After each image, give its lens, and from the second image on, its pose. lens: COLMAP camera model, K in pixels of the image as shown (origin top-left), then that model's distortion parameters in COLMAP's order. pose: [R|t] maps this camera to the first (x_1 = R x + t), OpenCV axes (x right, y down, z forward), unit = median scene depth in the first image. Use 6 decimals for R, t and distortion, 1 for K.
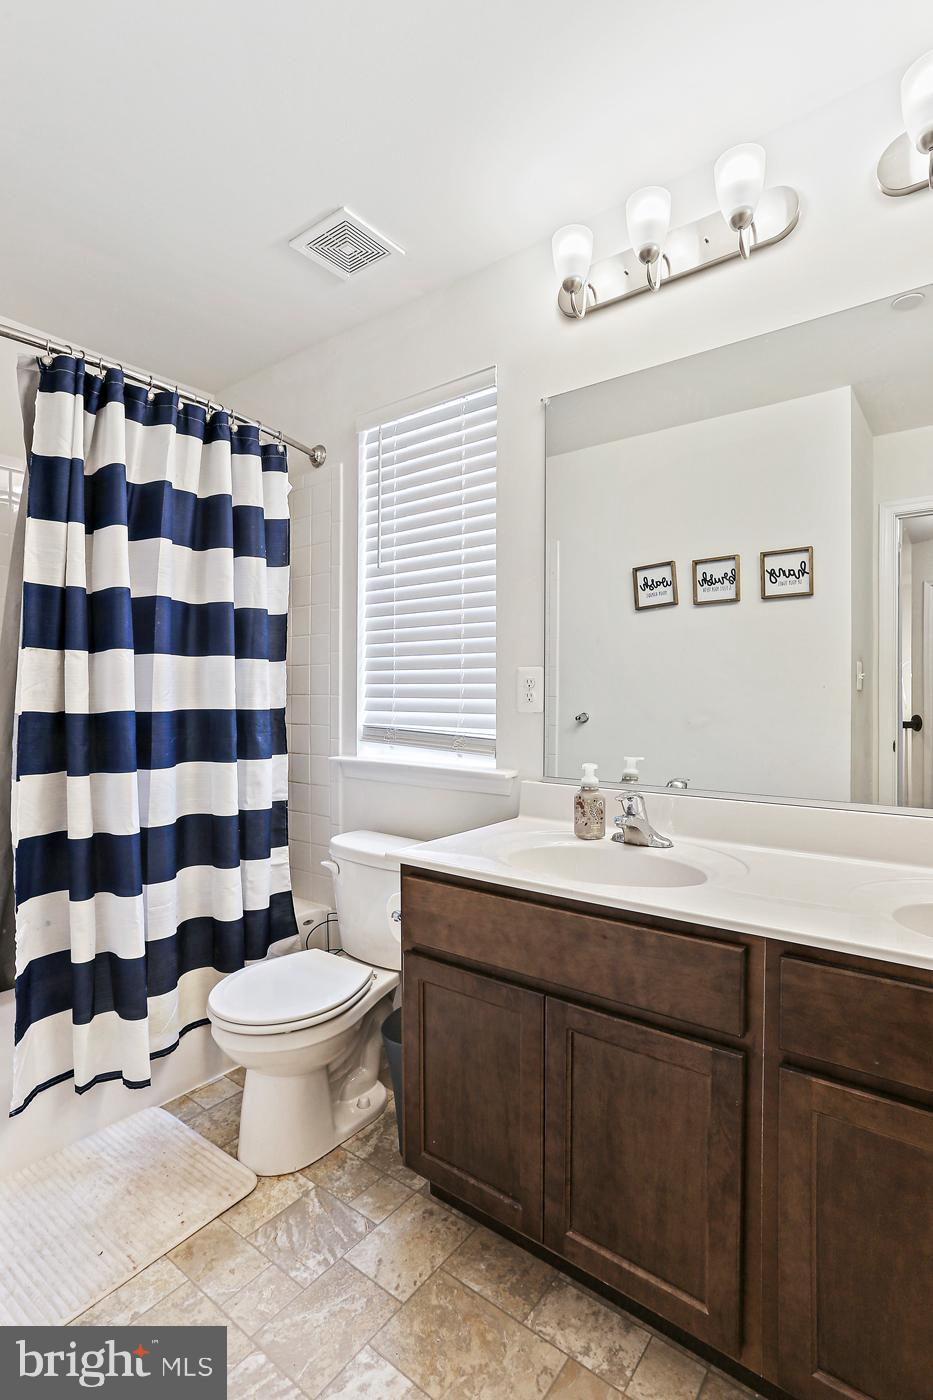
lens RADIAL K [[682.2, 0, 462.1], [0, 682.2, 699.2], [0, 0, 1]] dist [-0.041847, 0.022131]
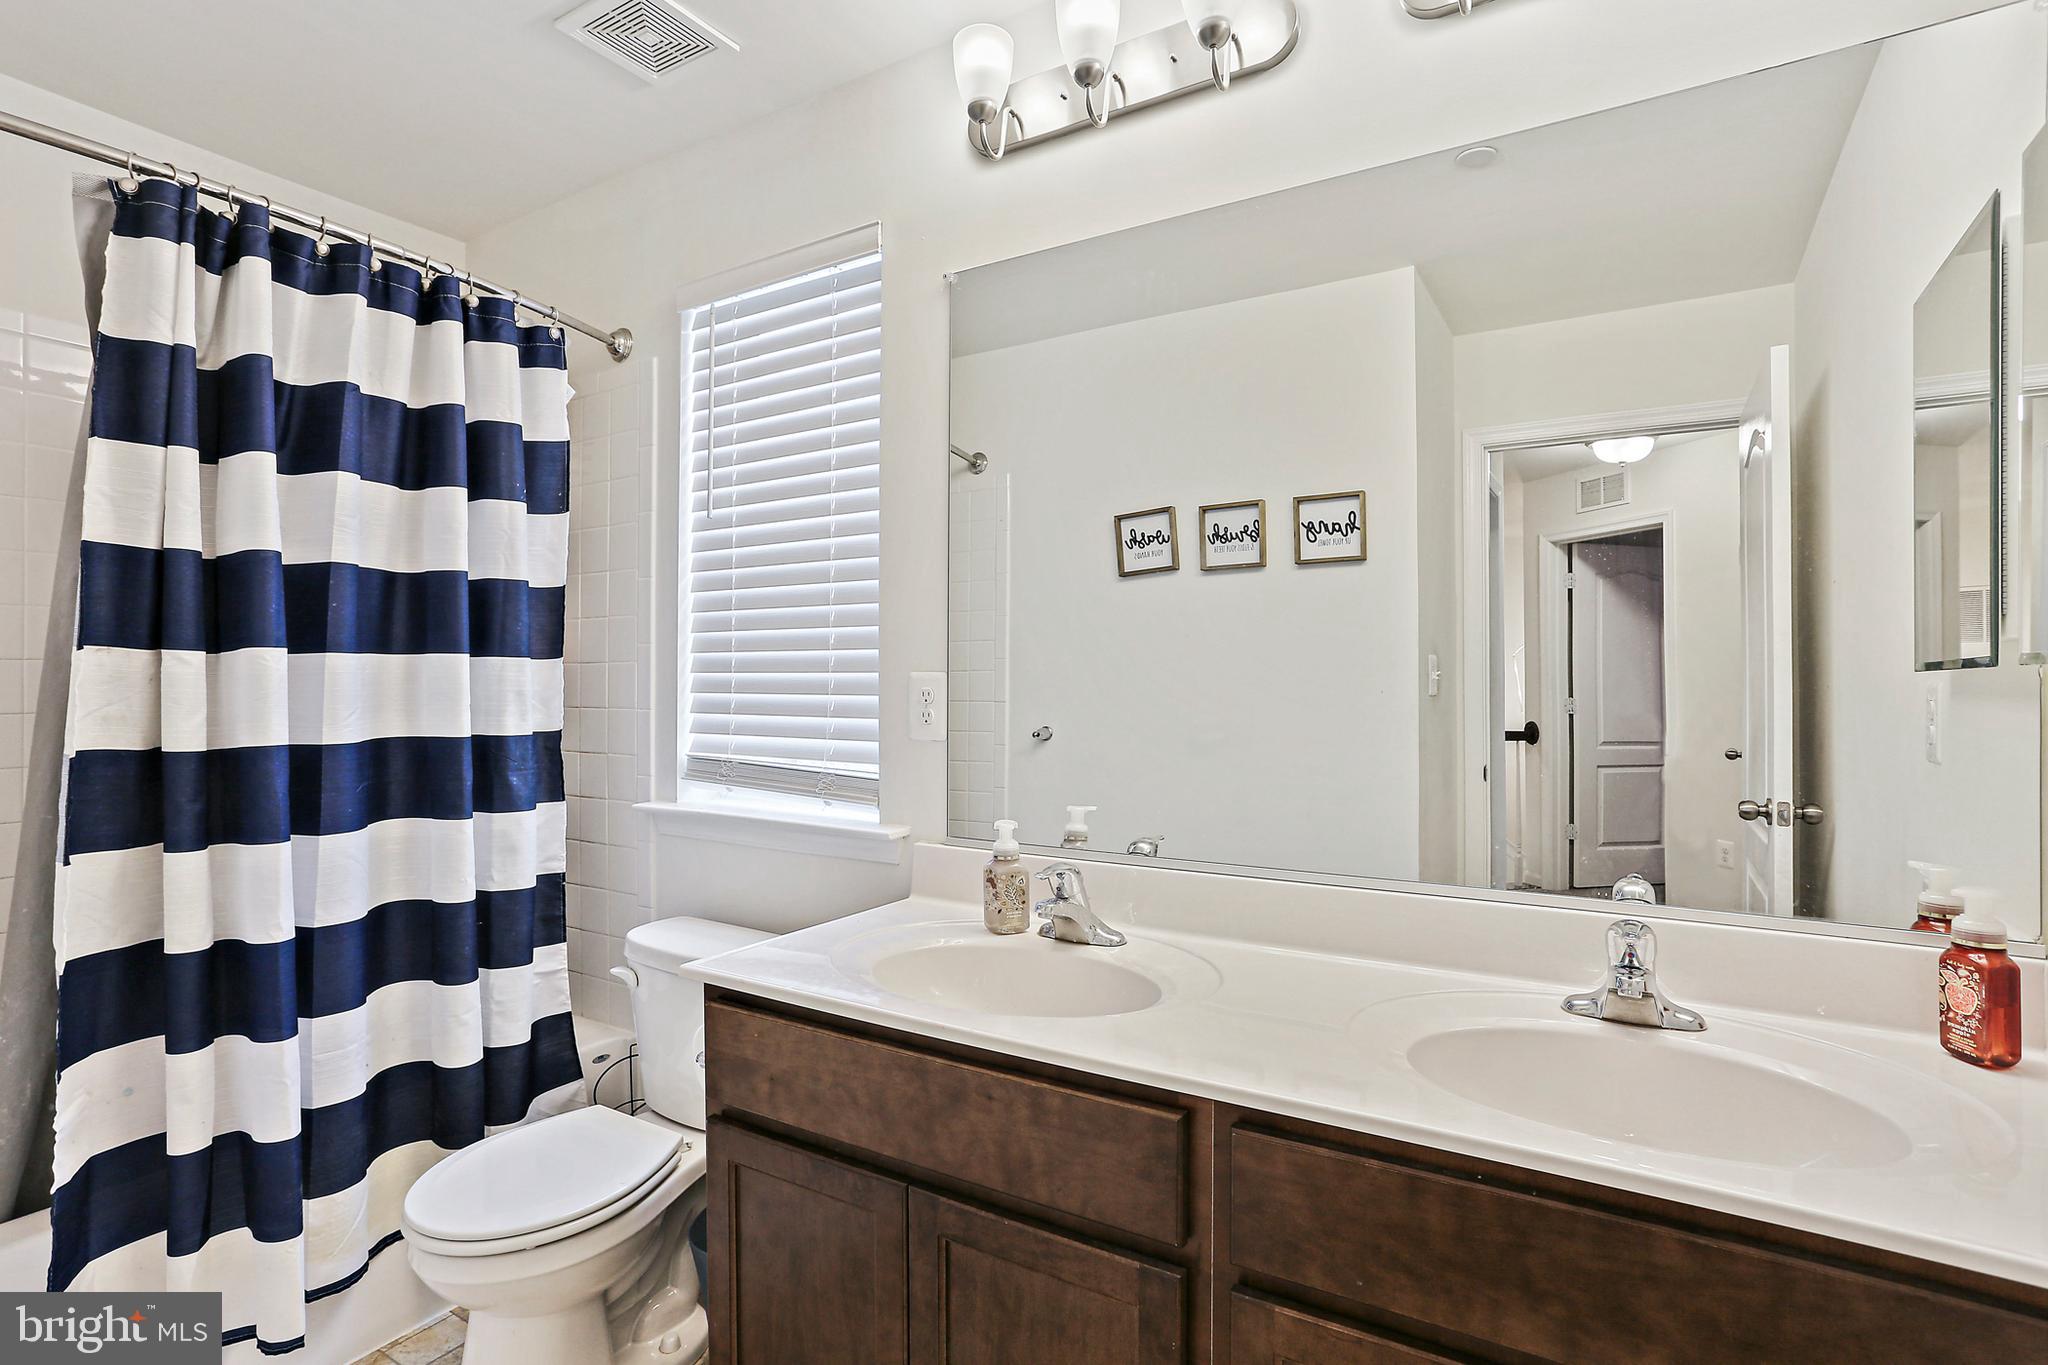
lens RADIAL K [[998.0, 0, 1033.4], [0, 998.0, 665.4], [0, 0, 1]] dist [-0.041847, 0.022131]
pose [[0.995045, 0.003299, 0.099371, 0.116067], [-0.001674, 0.999863, -0.016439, -0.042273], [-0.099411, 0.016191, 0.994915, 0.017790]]
